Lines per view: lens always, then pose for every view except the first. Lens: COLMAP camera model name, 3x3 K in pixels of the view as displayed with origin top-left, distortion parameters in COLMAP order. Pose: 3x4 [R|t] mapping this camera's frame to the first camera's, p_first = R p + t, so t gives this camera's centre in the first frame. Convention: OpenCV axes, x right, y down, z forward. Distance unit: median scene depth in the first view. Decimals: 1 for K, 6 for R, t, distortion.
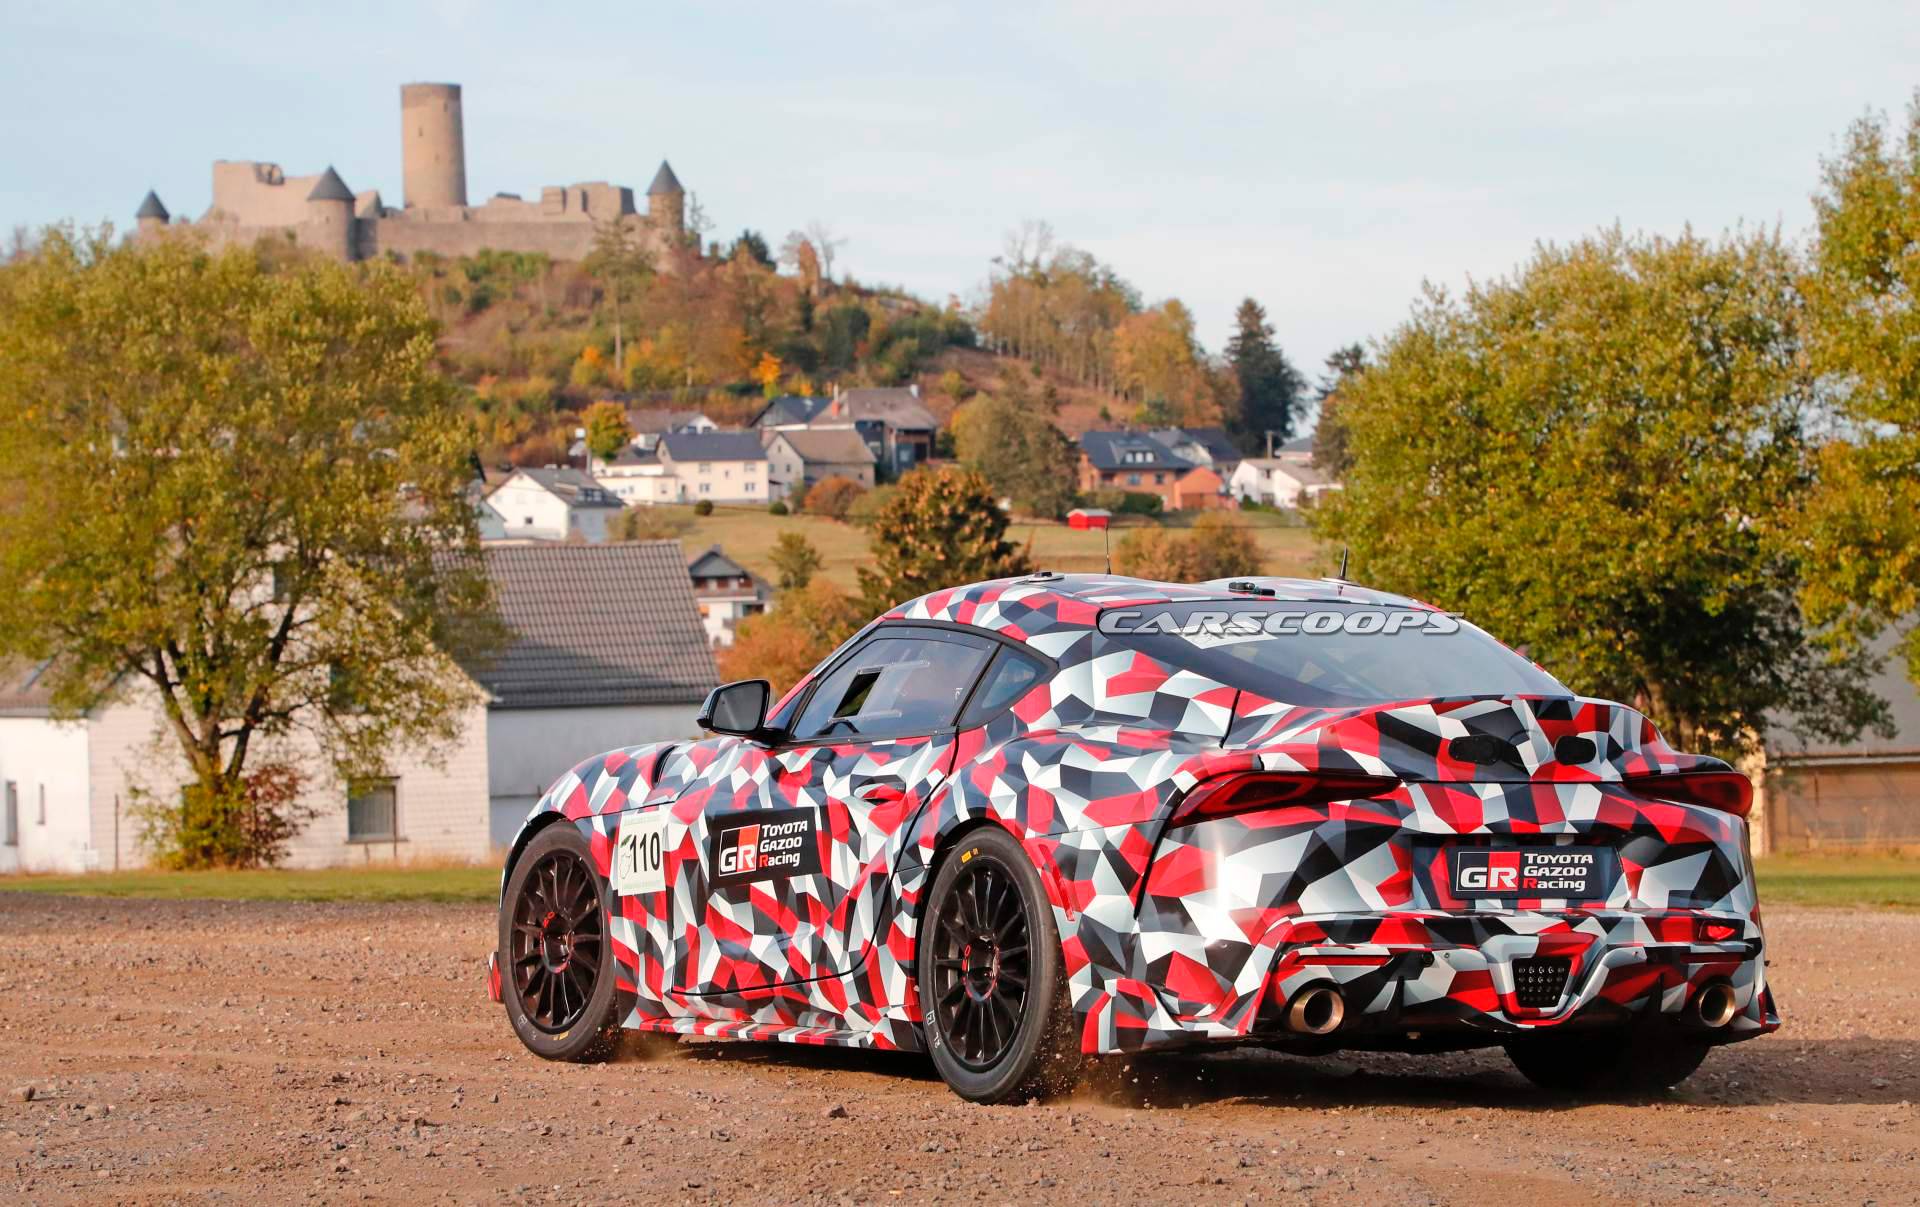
lens RADIAL K [[6317.3, 0, 961.0], [0, 6317.3, 647.9], [0, 0, 1]] dist [0.846318, 0.436049]
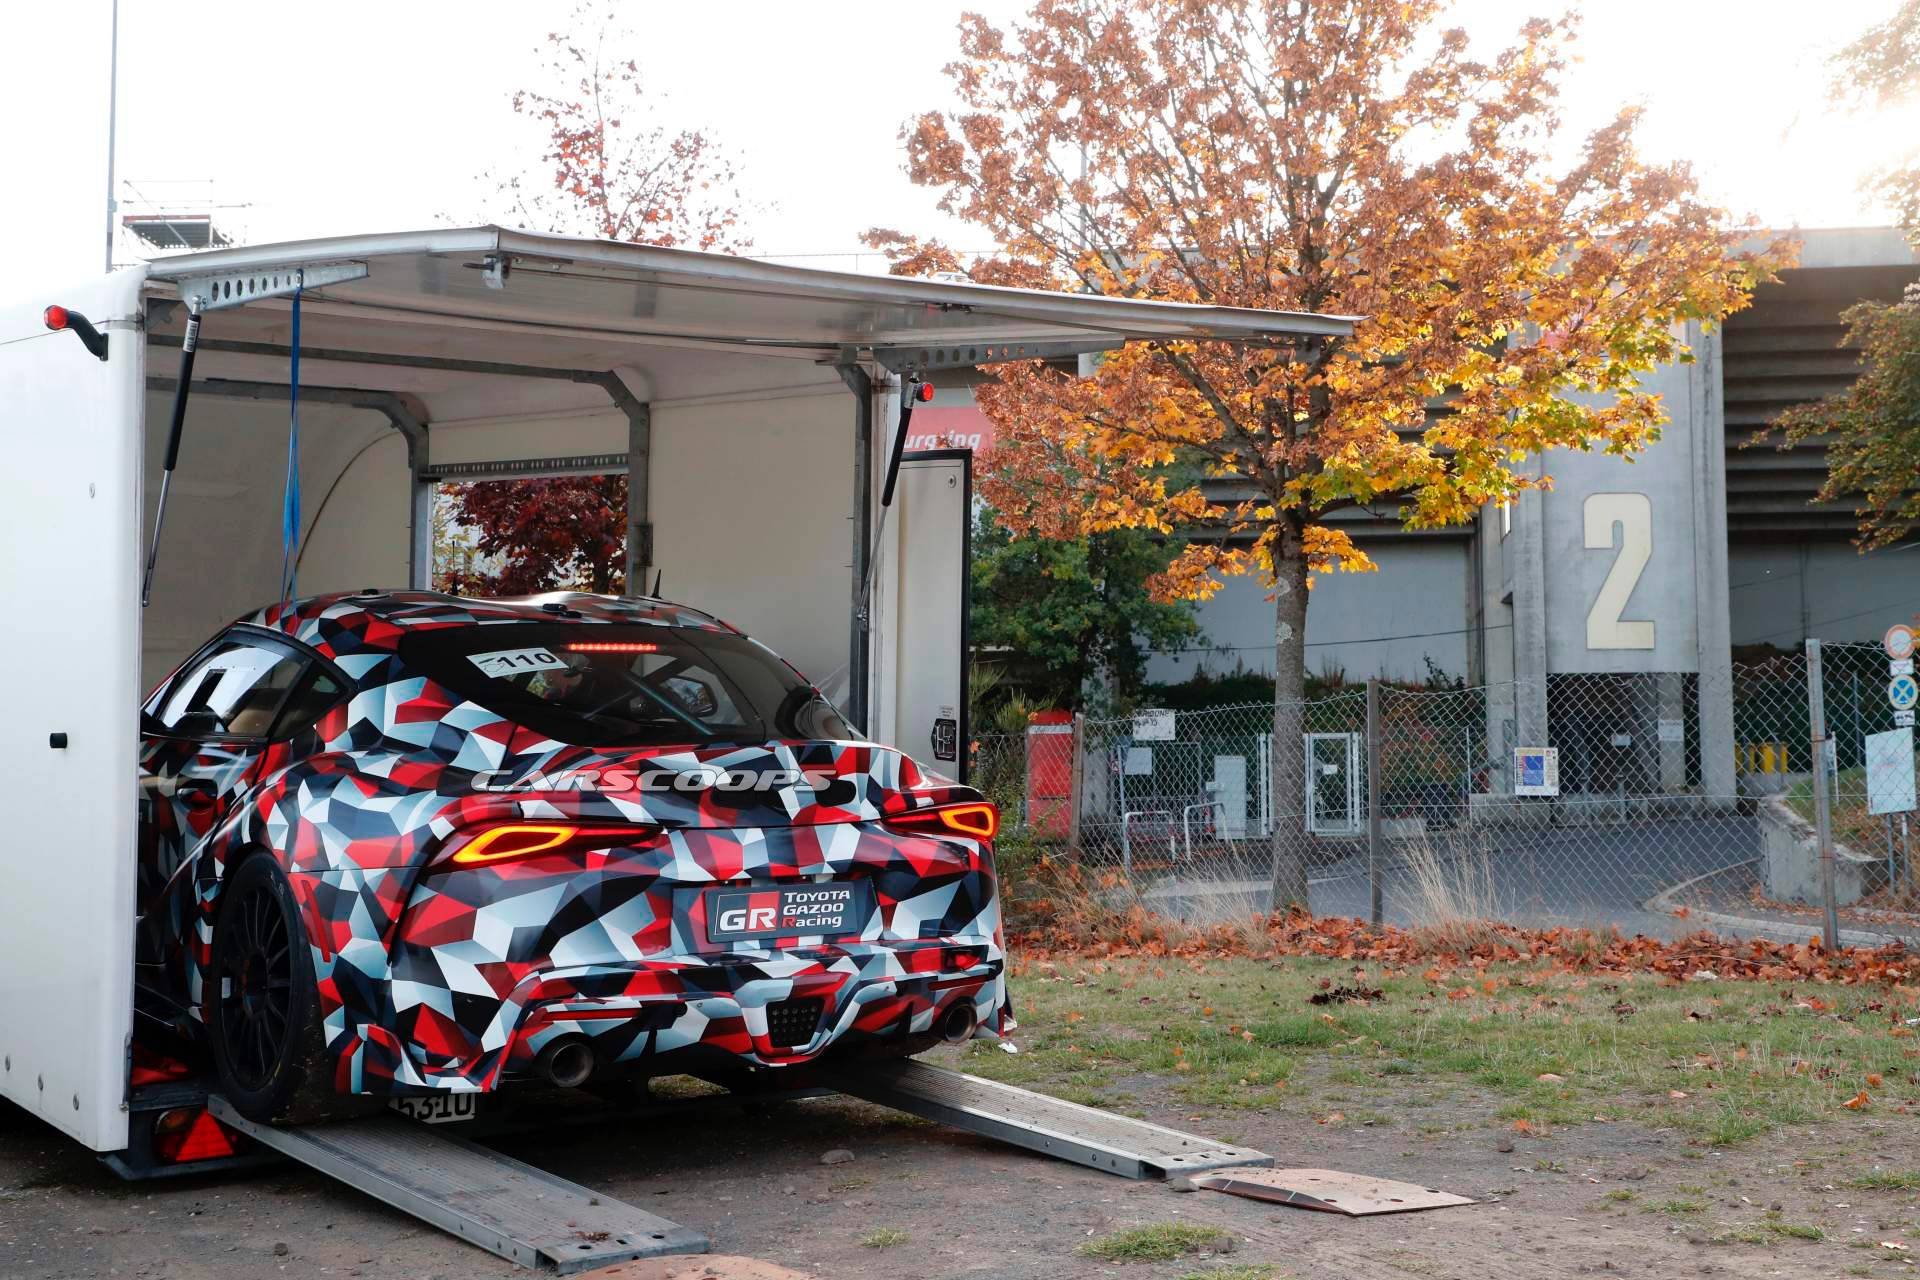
lens RADIAL K [[2598.2, 0, 968.9], [0, 2598.2, 620.1], [0, 0, 1]] dist [0.173532, 0.077132]
pose [[0.993274, 0.021200, 0.113828, 0.069169], [-0.025888, 0.998870, 0.039864, -0.029578], [-0.112854, -0.042543, 0.992700, 0.578236]]
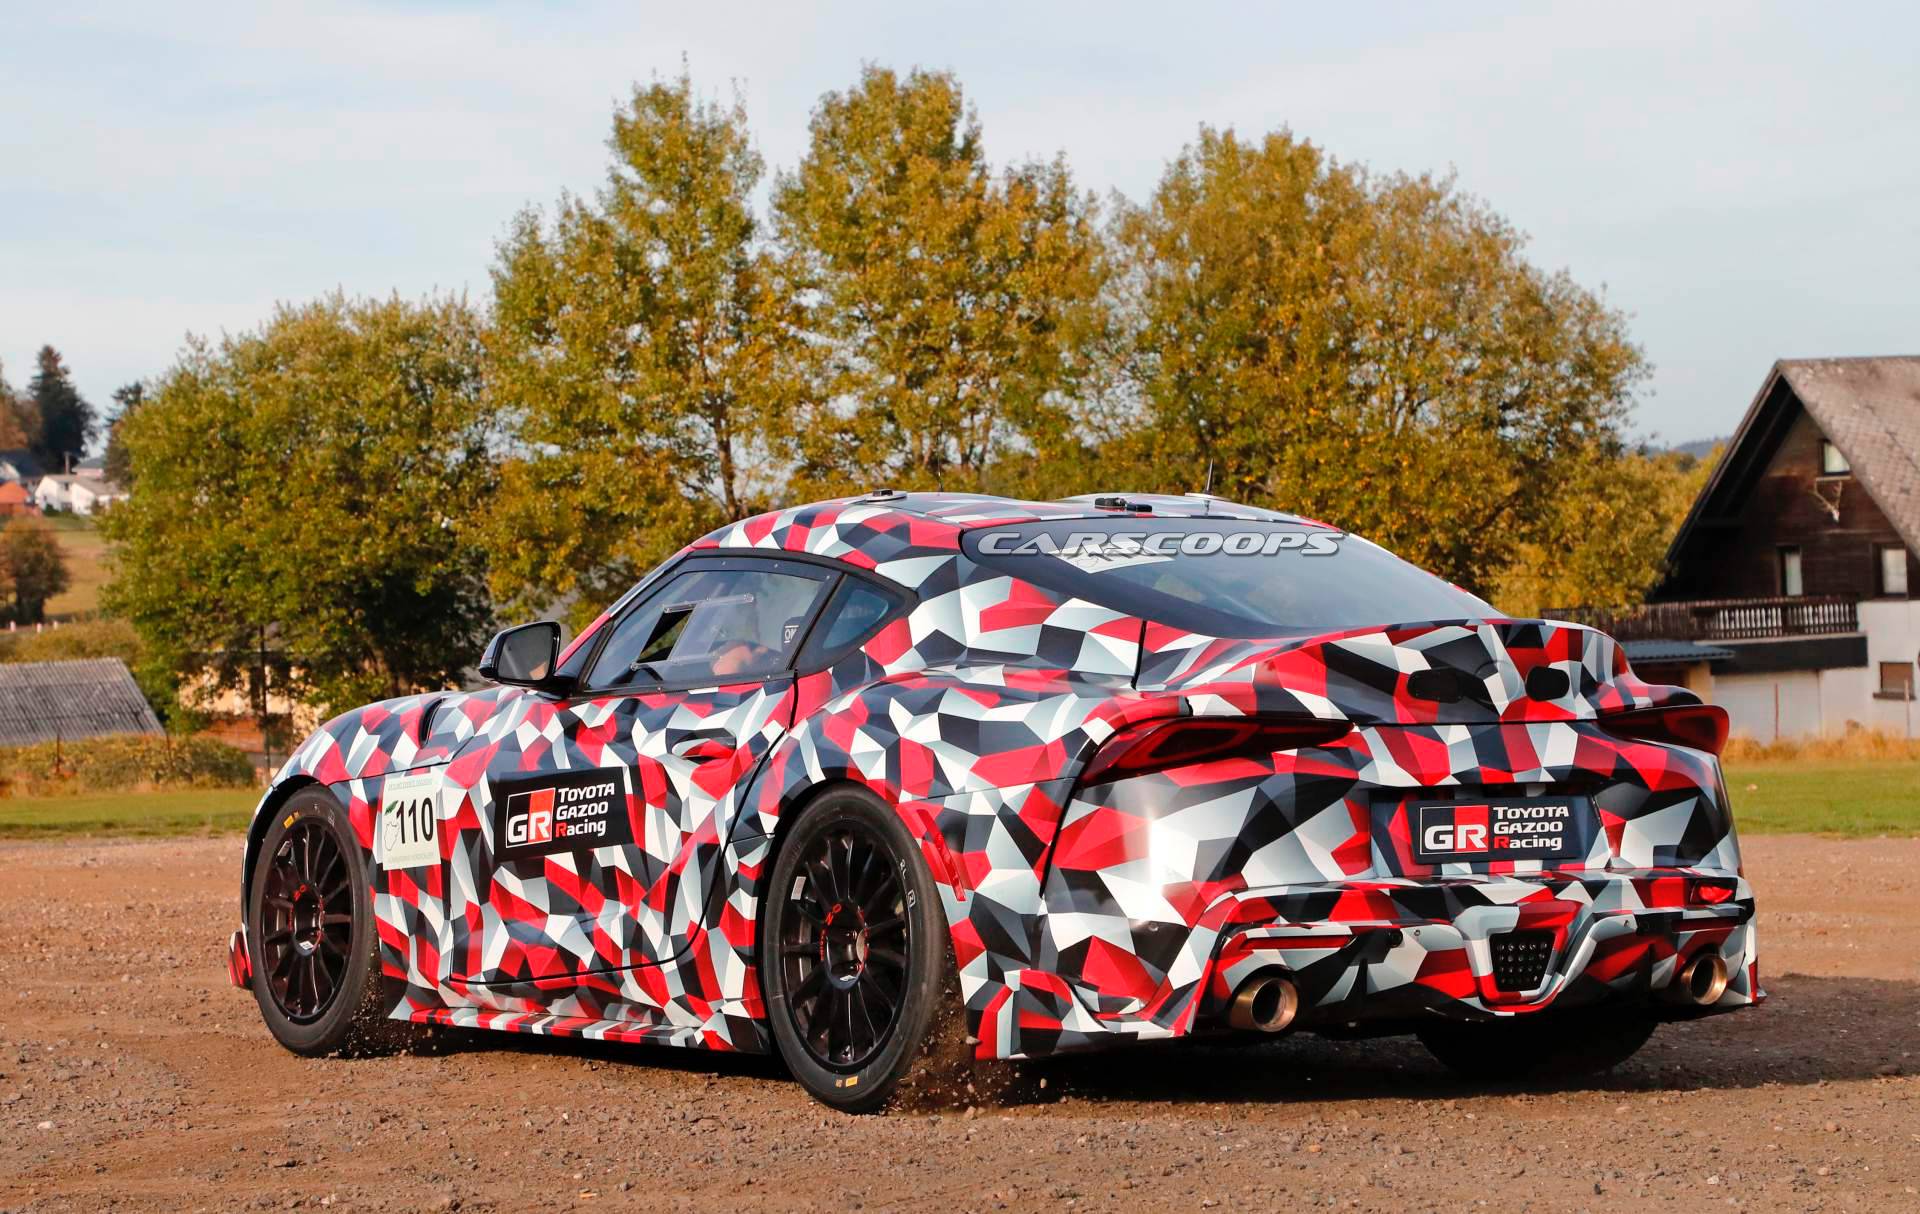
lens RADIAL K [[4892.2, 0, 889.3], [0, 4892.2, 557.1], [0, 0, 1]] dist [0.468566, 0.007775]
pose [[0.996872, -0.019792, 0.076519, -0.040500], [0.020462, 0.999759, -0.007976, 0.002748], [-0.076343, 0.009517, 0.997036, 0.354336]]
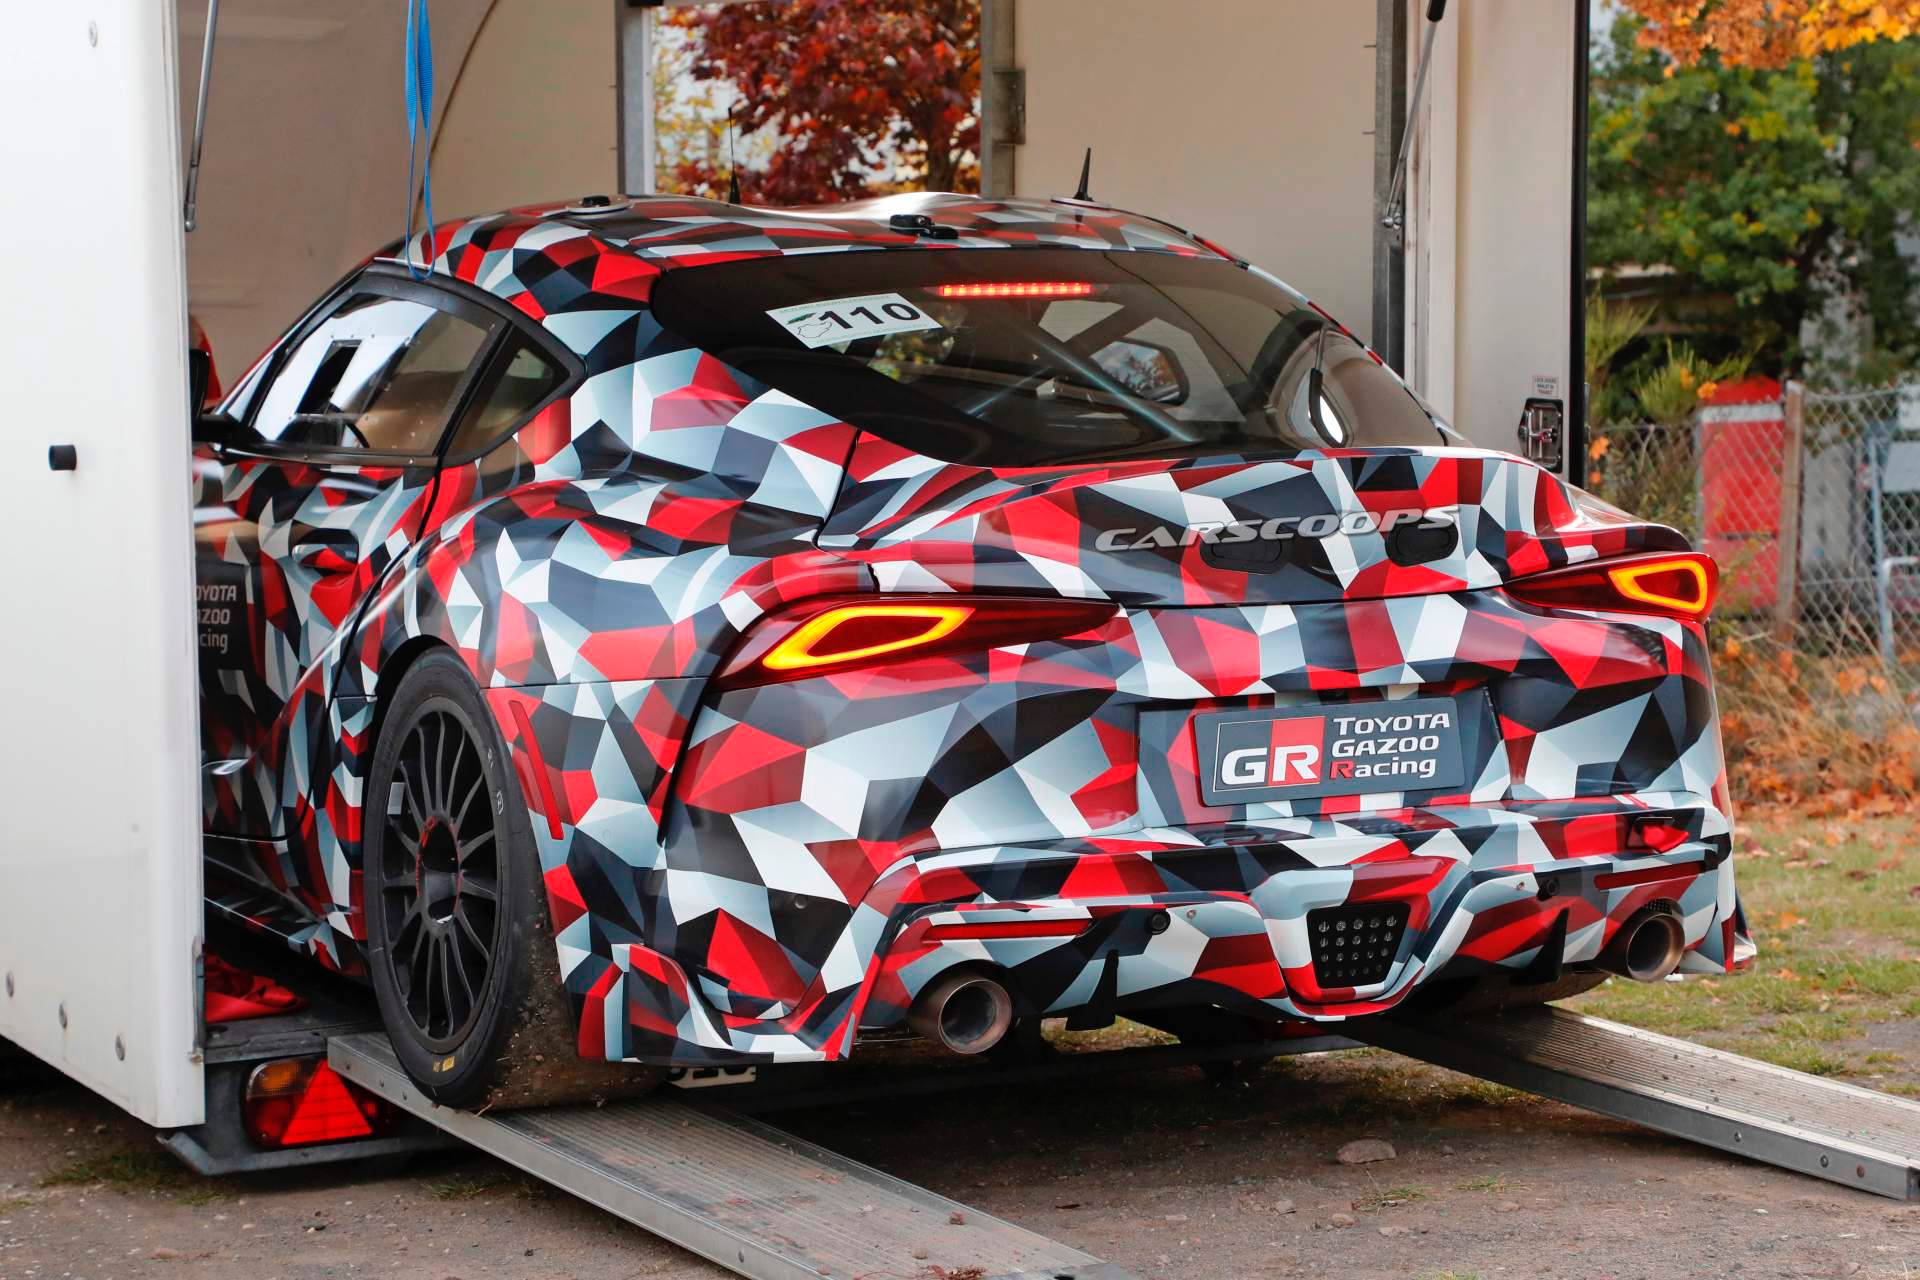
lens RADIAL K [[4494.1, 0, 960.0], [0, 4494.1, 640.0], [0, 0, 1]] dist [0.494993, -0.411421]
pose [[0.999769, -0.001421, -0.021444, 0.063164], [0.004217, 0.991383, 0.130928, -0.029142], [0.021073, -0.130988, 0.991160, 0.589775]]
